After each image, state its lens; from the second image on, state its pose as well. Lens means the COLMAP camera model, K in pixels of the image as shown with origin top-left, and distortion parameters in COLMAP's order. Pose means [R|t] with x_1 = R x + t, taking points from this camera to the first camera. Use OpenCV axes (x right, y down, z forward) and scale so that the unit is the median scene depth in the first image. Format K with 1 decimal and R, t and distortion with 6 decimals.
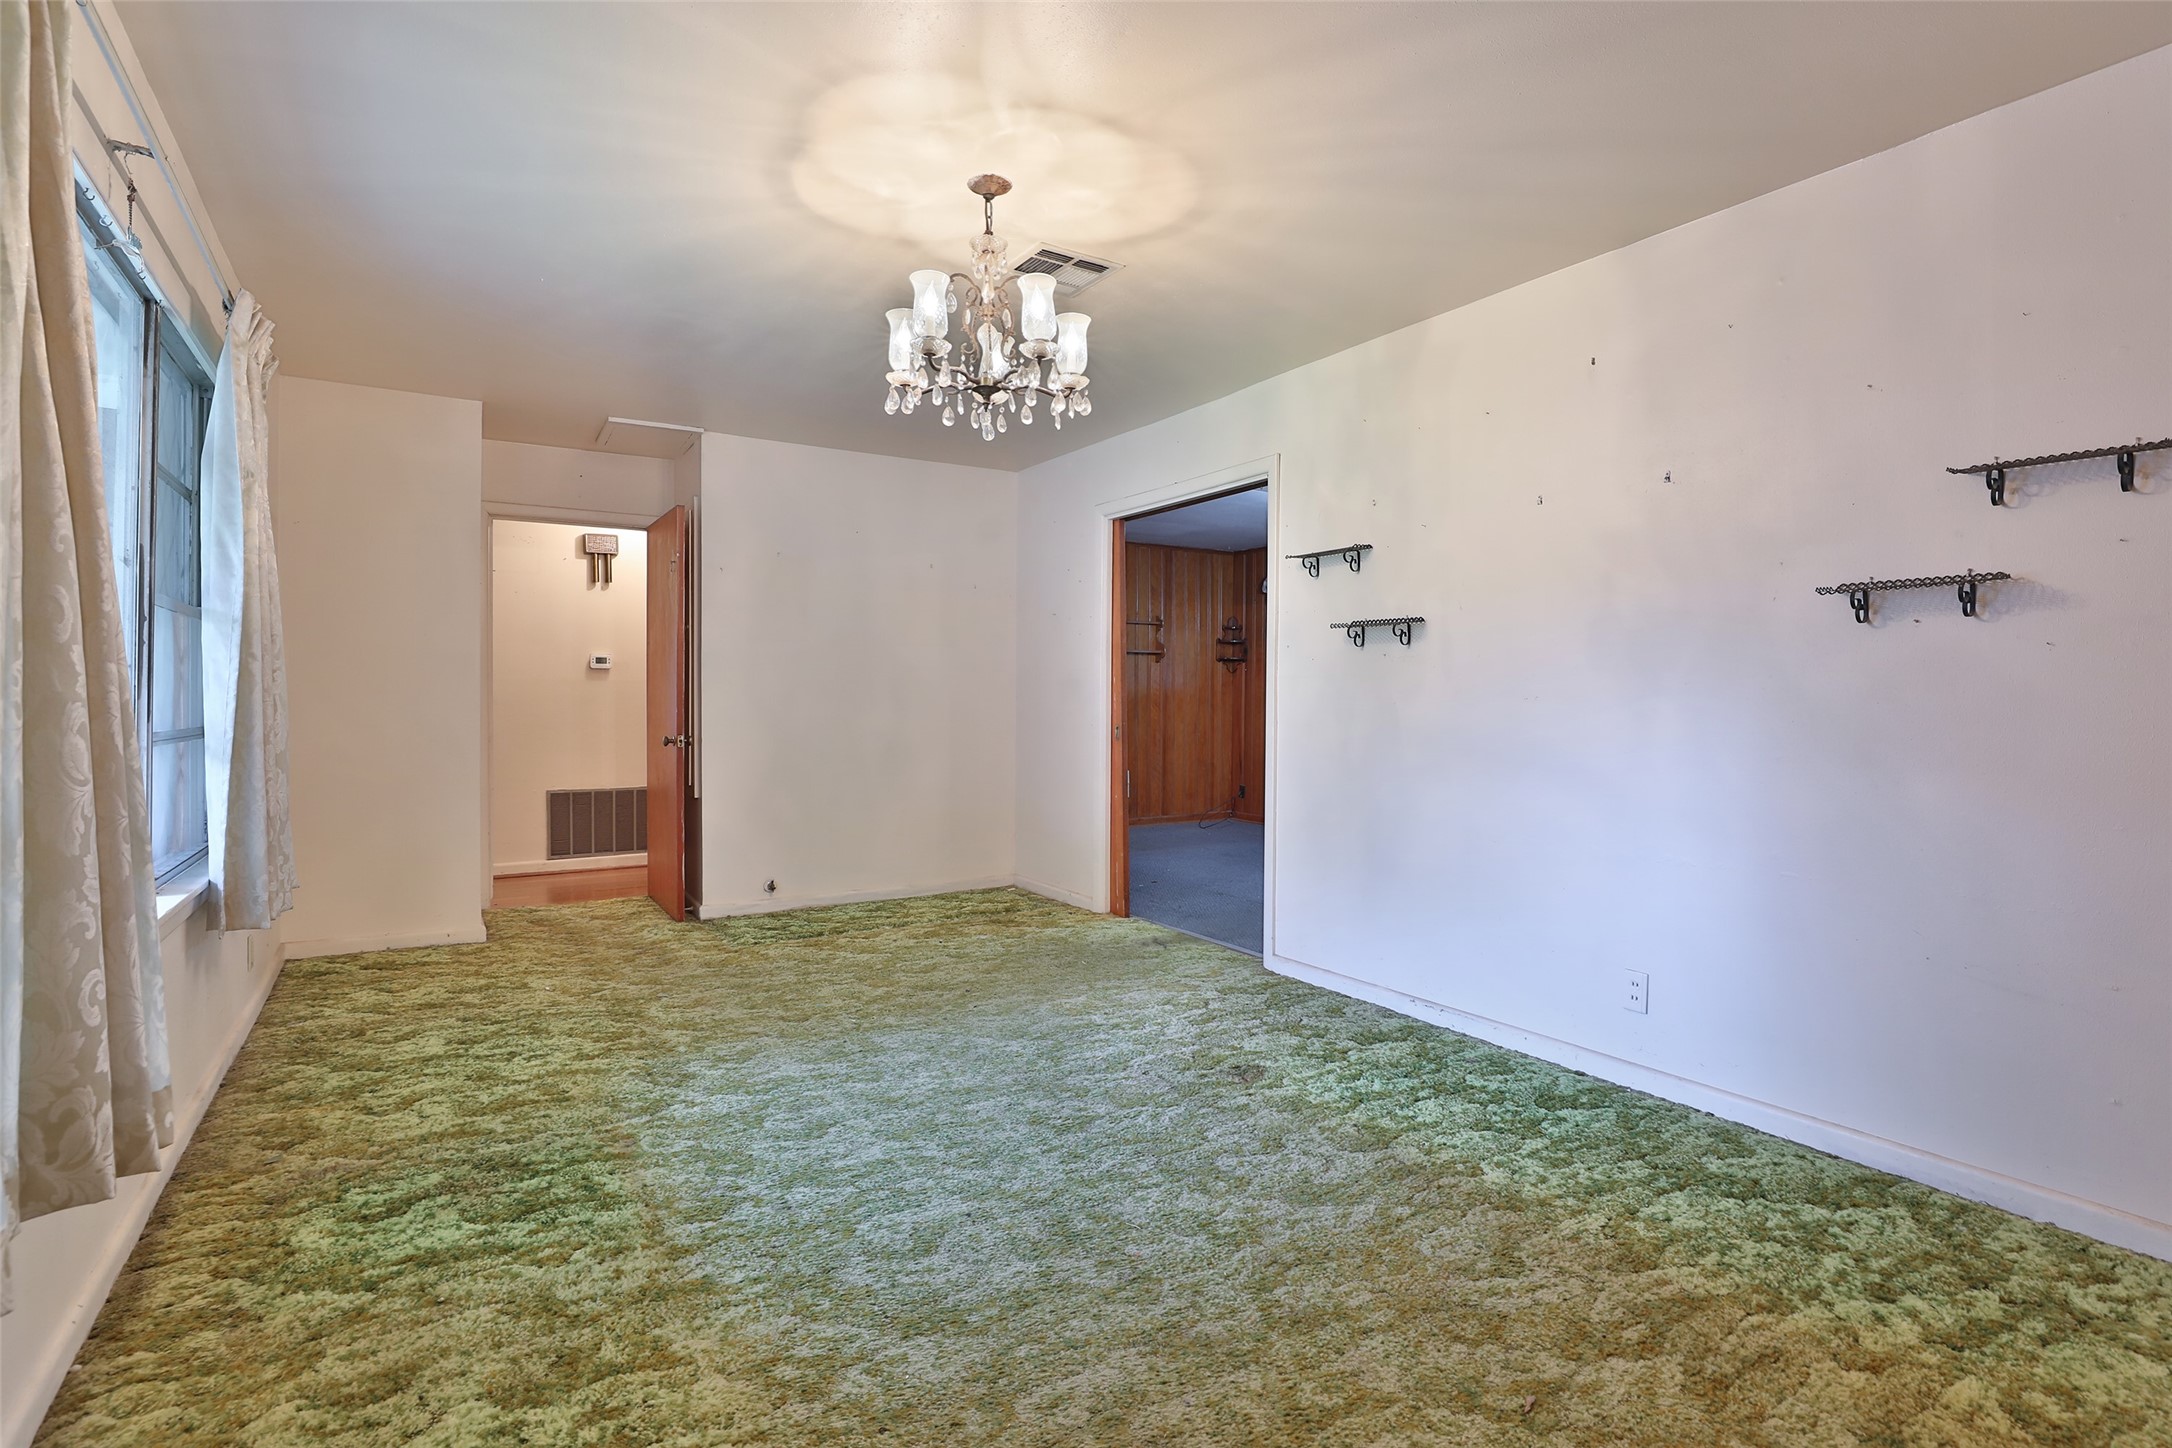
lens RADIAL K [[1030.5, 0, 1090.8], [0, 1030.5, 716.3], [0, 0, 1]] dist [-0.030327, 0.000577]
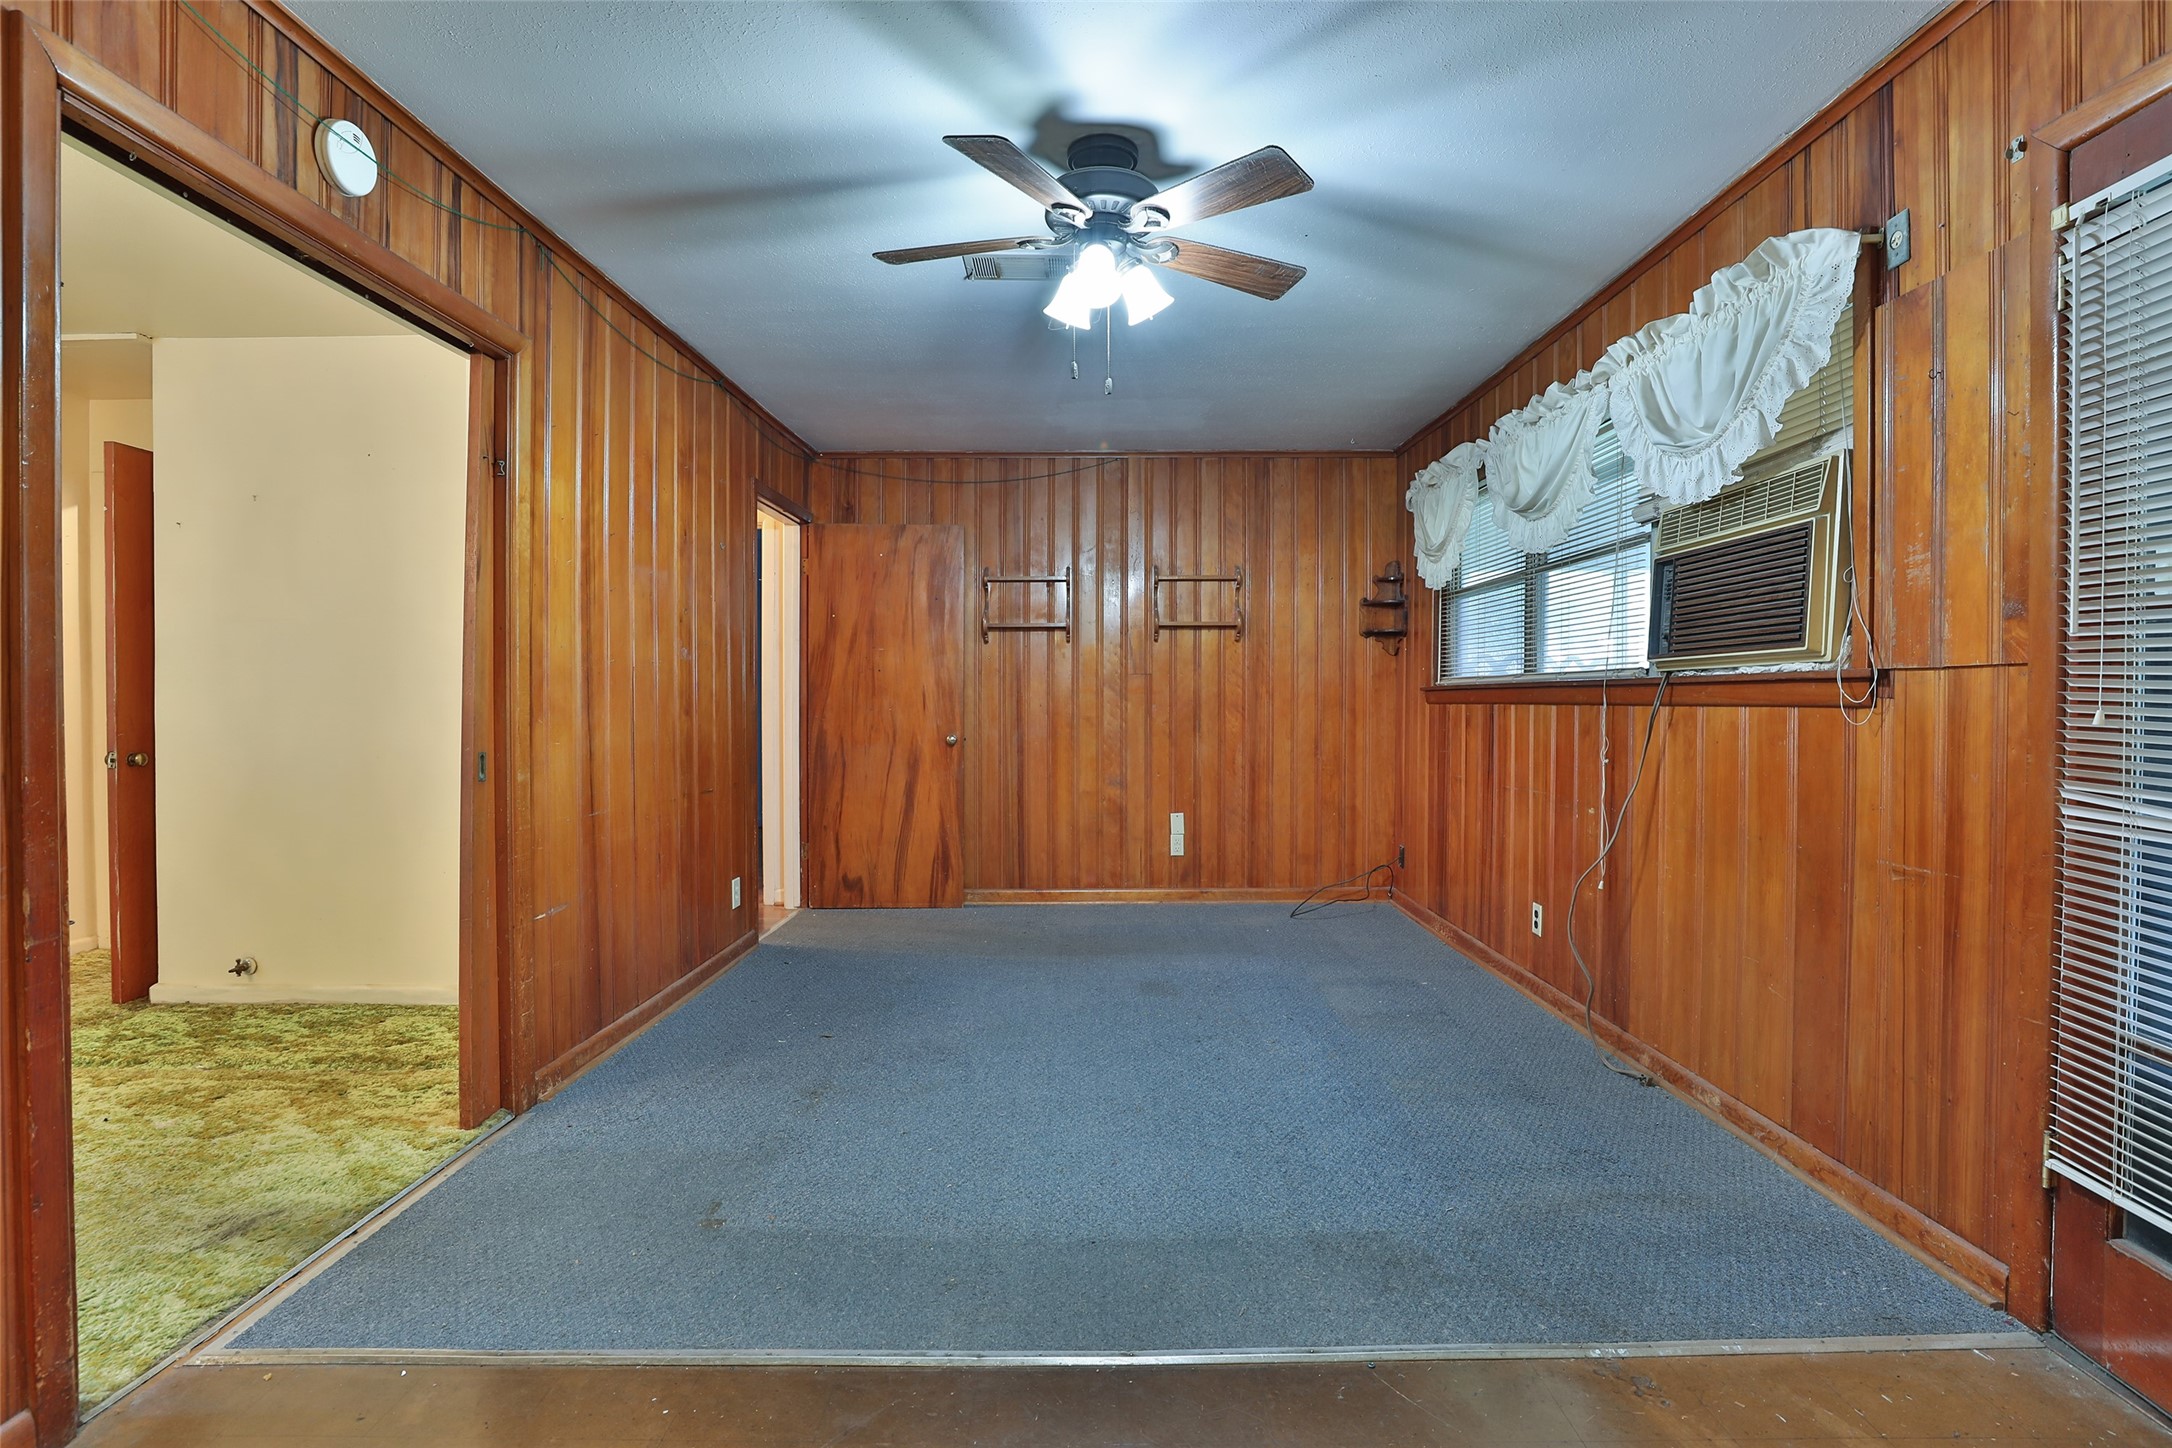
lens RADIAL K [[1030.5, 0, 1090.8], [0, 1030.5, 716.3], [0, 0, 1]] dist [-0.030327, 0.000577]
pose [[0.839698, 0.011091, -0.542940, 0.327194], [-0.007831, 0.999935, 0.008315, -0.011443], [0.542997, -0.002730, 0.839730, 0.431356]]
